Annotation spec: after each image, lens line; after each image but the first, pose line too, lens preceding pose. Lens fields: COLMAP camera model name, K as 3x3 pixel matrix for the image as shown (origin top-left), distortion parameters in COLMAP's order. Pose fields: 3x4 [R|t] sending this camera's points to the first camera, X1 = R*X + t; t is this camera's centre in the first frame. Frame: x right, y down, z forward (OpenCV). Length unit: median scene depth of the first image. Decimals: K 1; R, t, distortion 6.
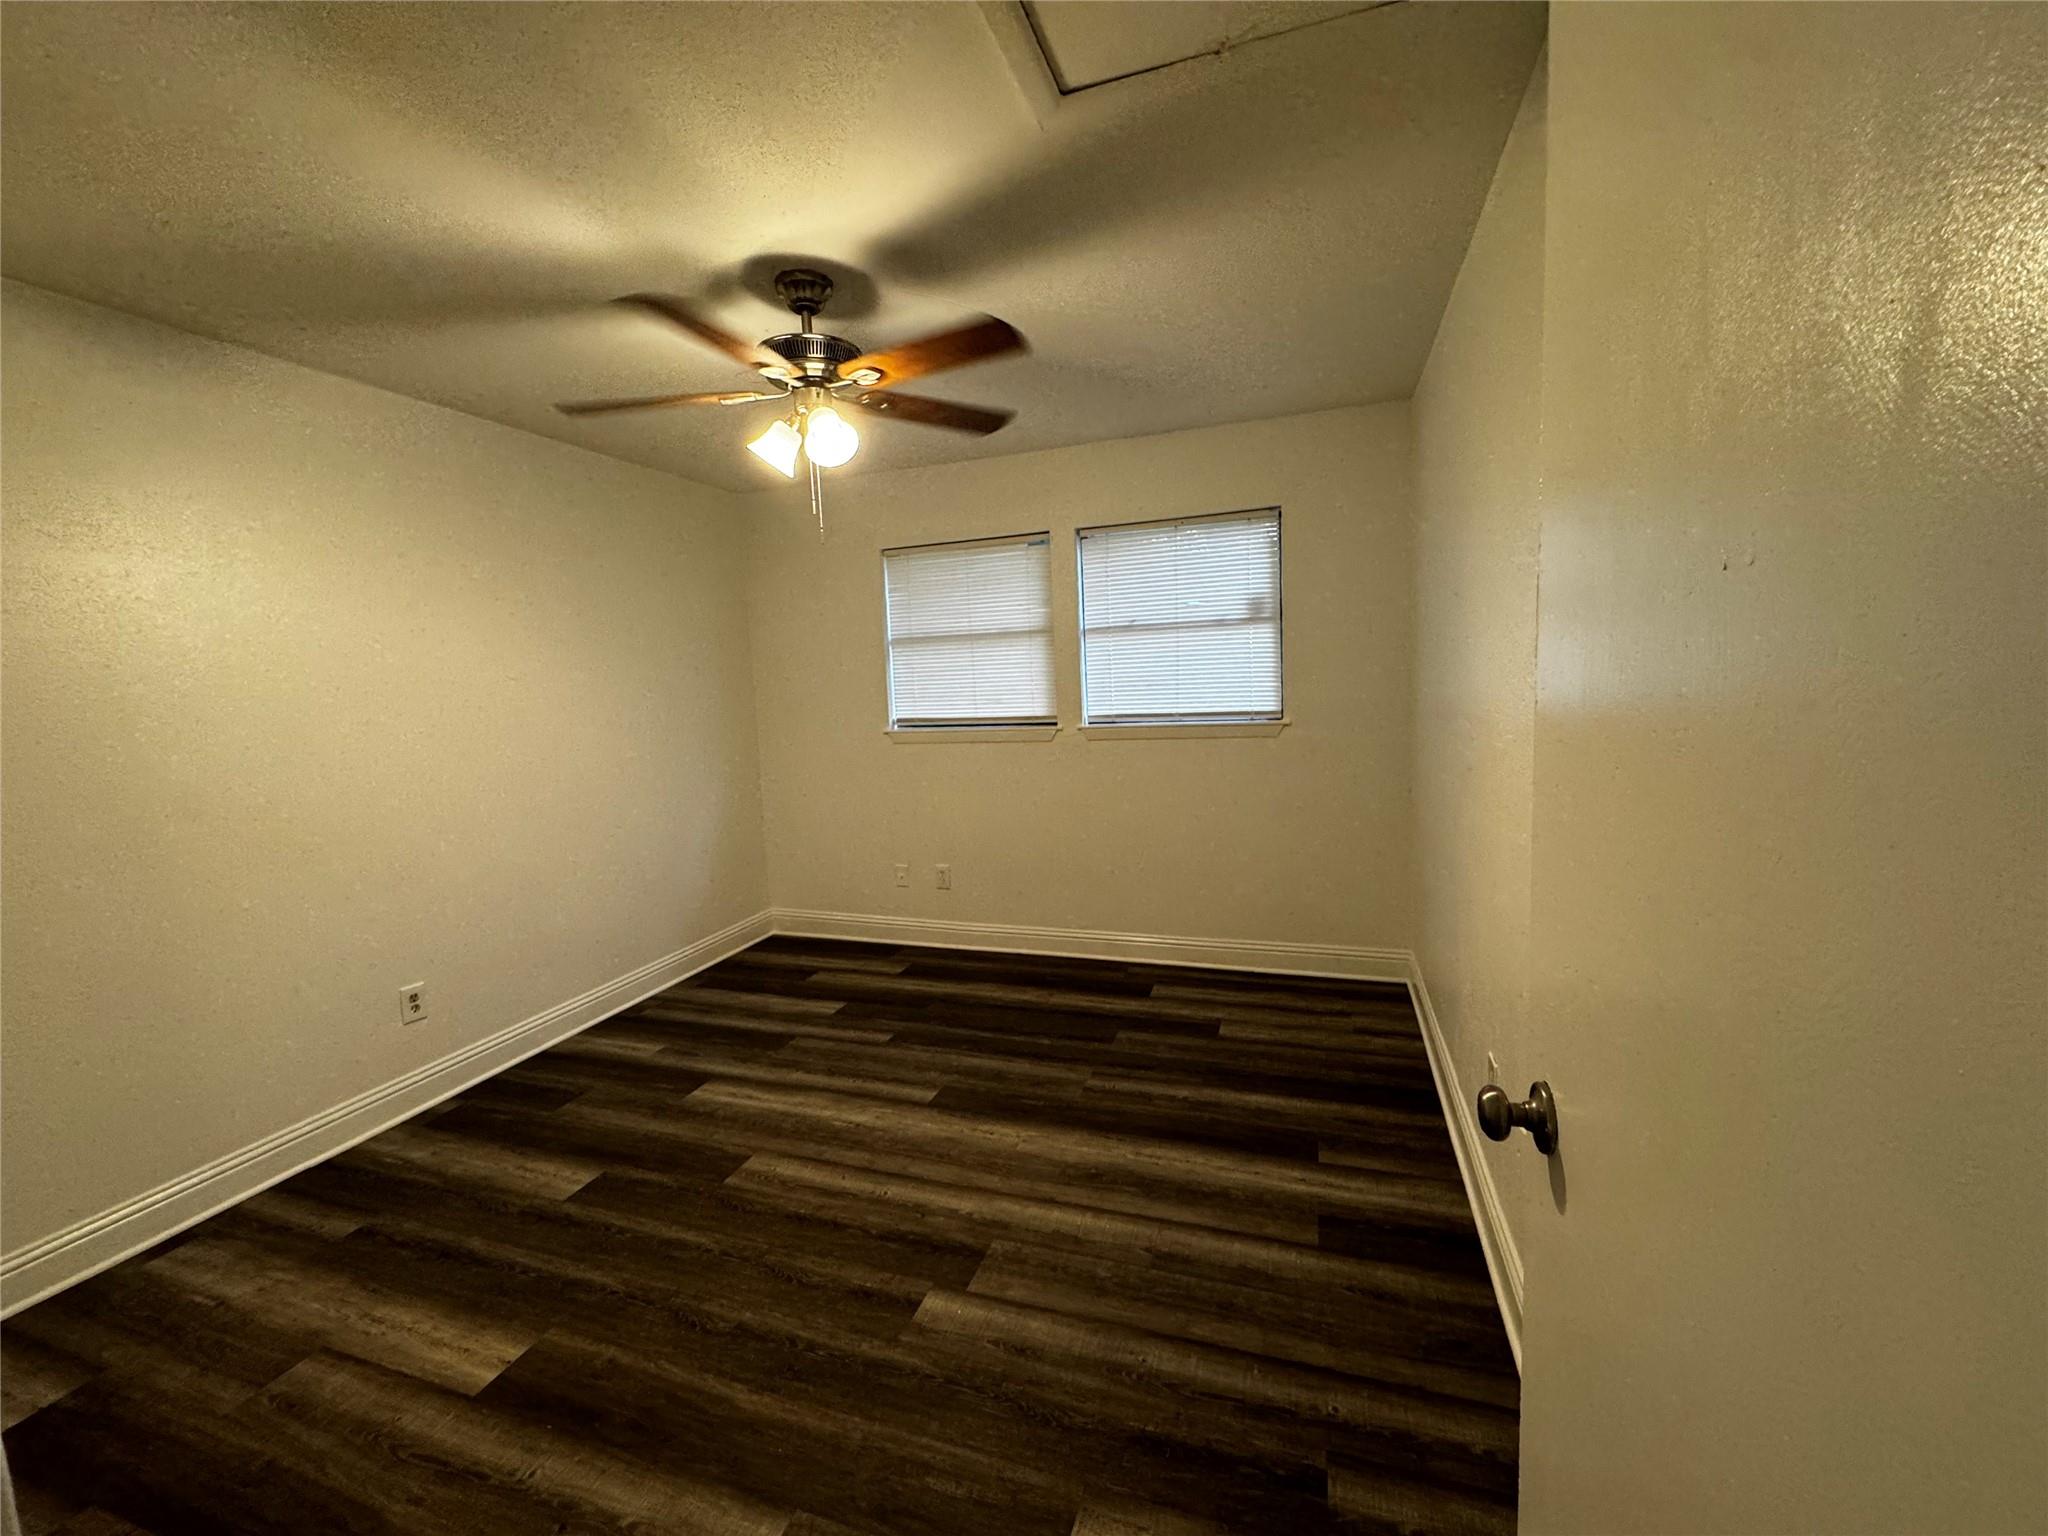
lens RADIAL K [[812.5, 0, 1032.8], [0, 812.5, 775.0], [0, 0, 1]] dist [-0.003443, 0.000708]
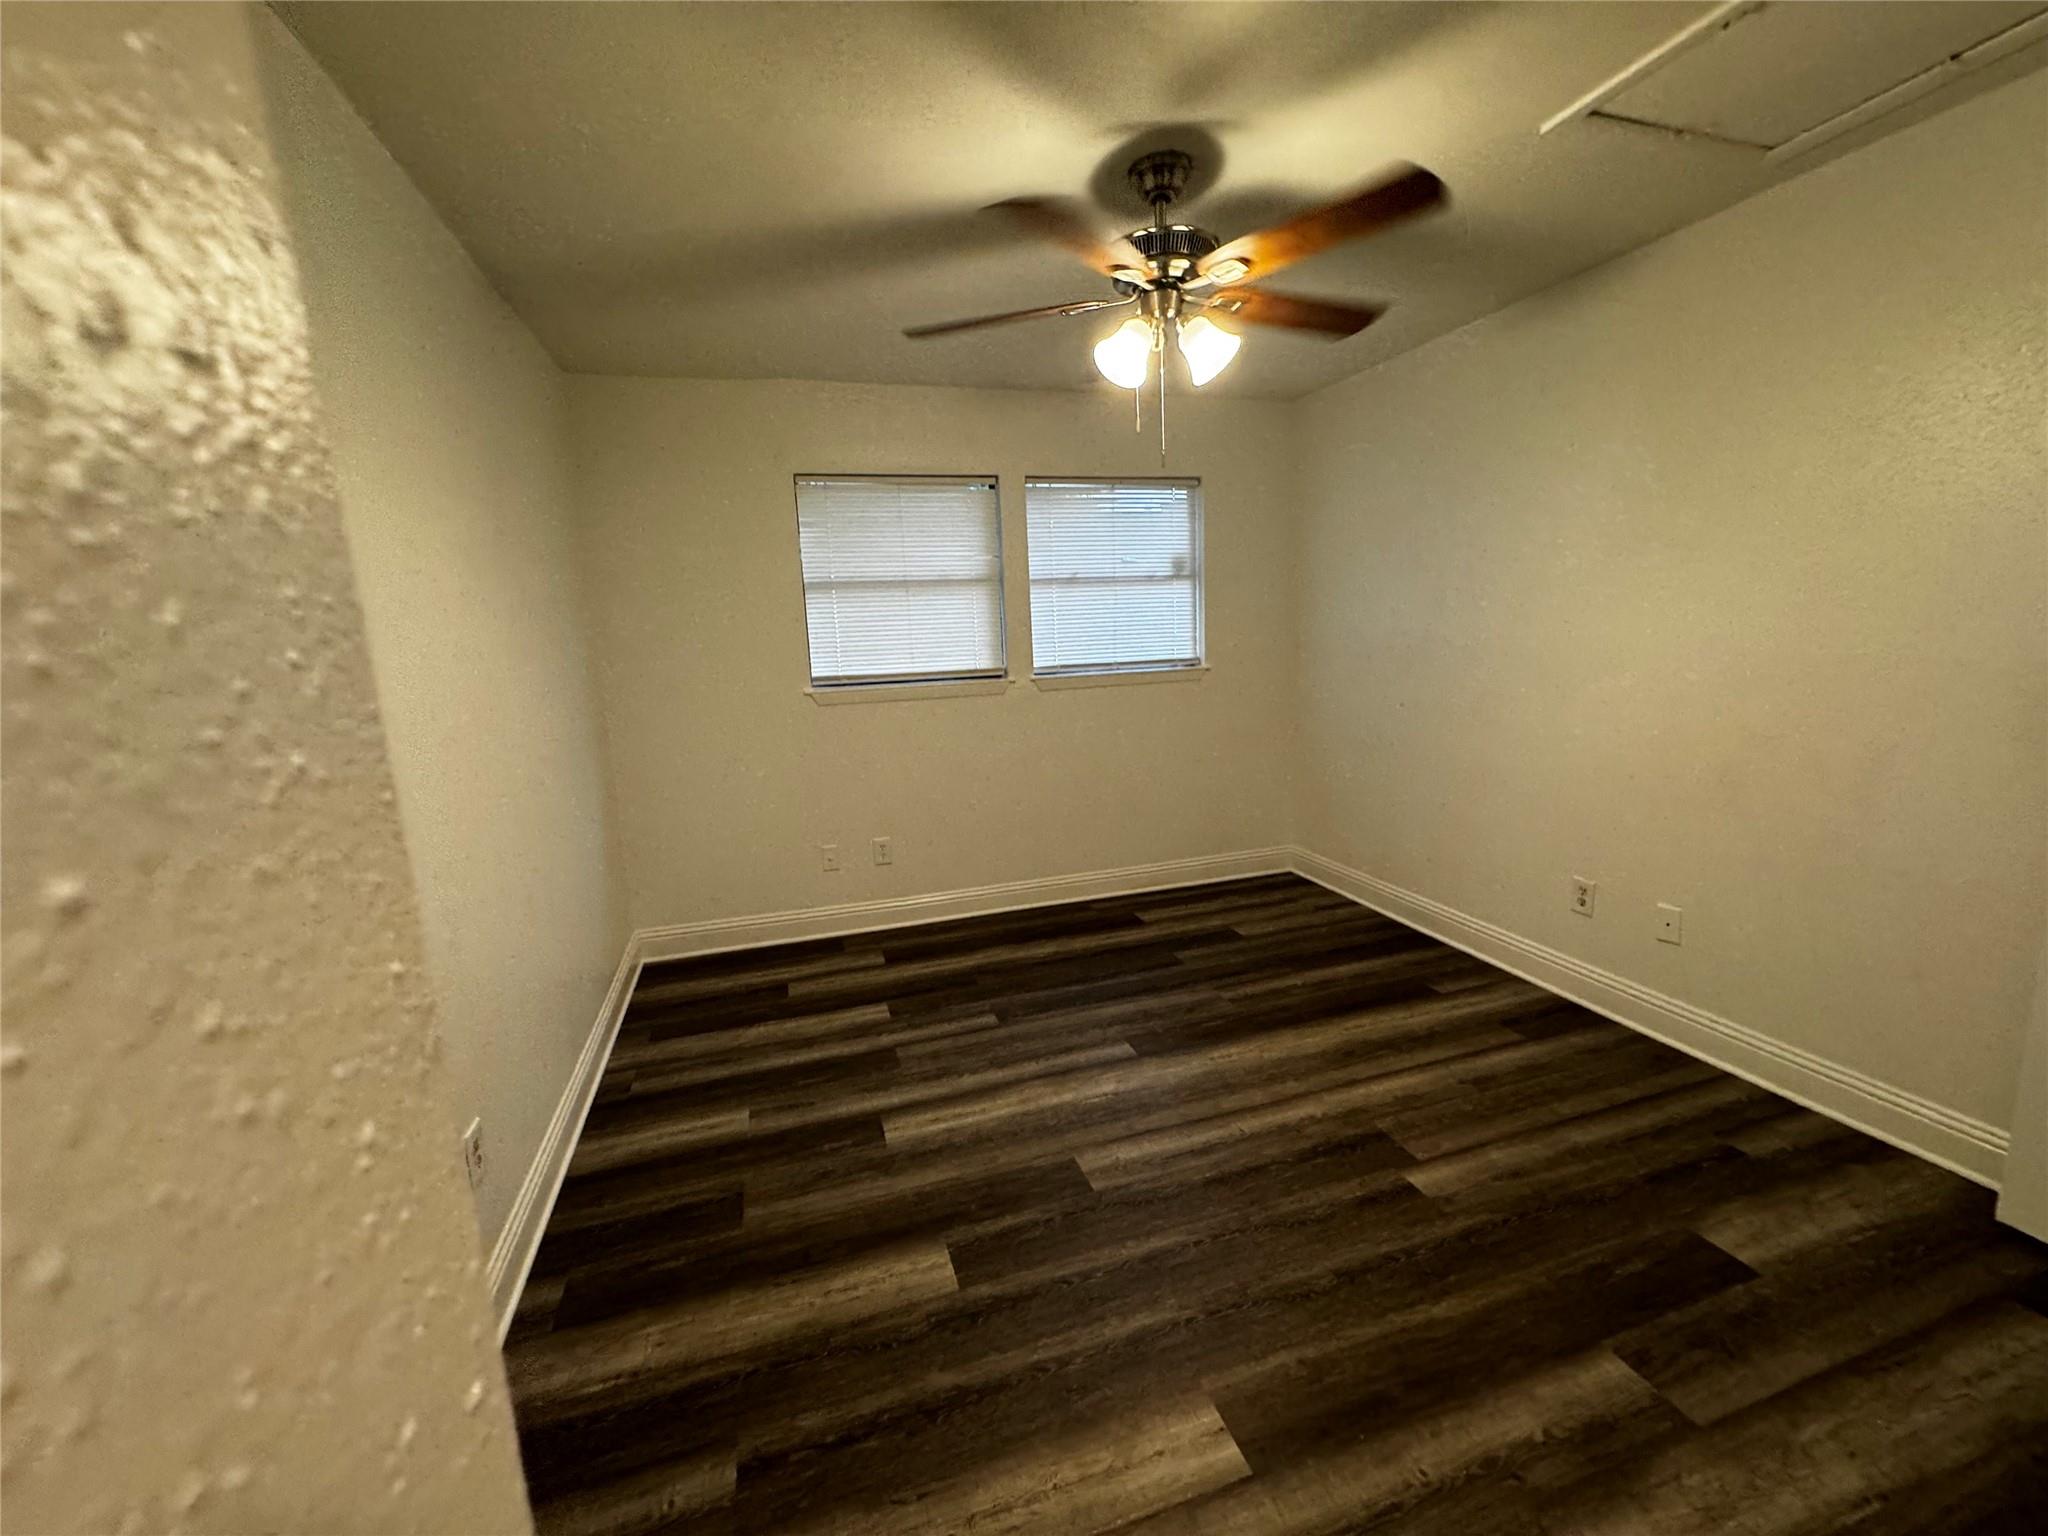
lens RADIAL K [[812.5, 0, 1025.4], [0, 812.5, 760.5], [0, 0, 1]] dist [-0.003443, 0.000708]
pose [[0.809557, -0.088693, 0.580302, -0.658513], [0.075170, 0.996045, 0.047368, -0.006784], [-0.582208, 0.005274, 0.813023, 0.234054]]
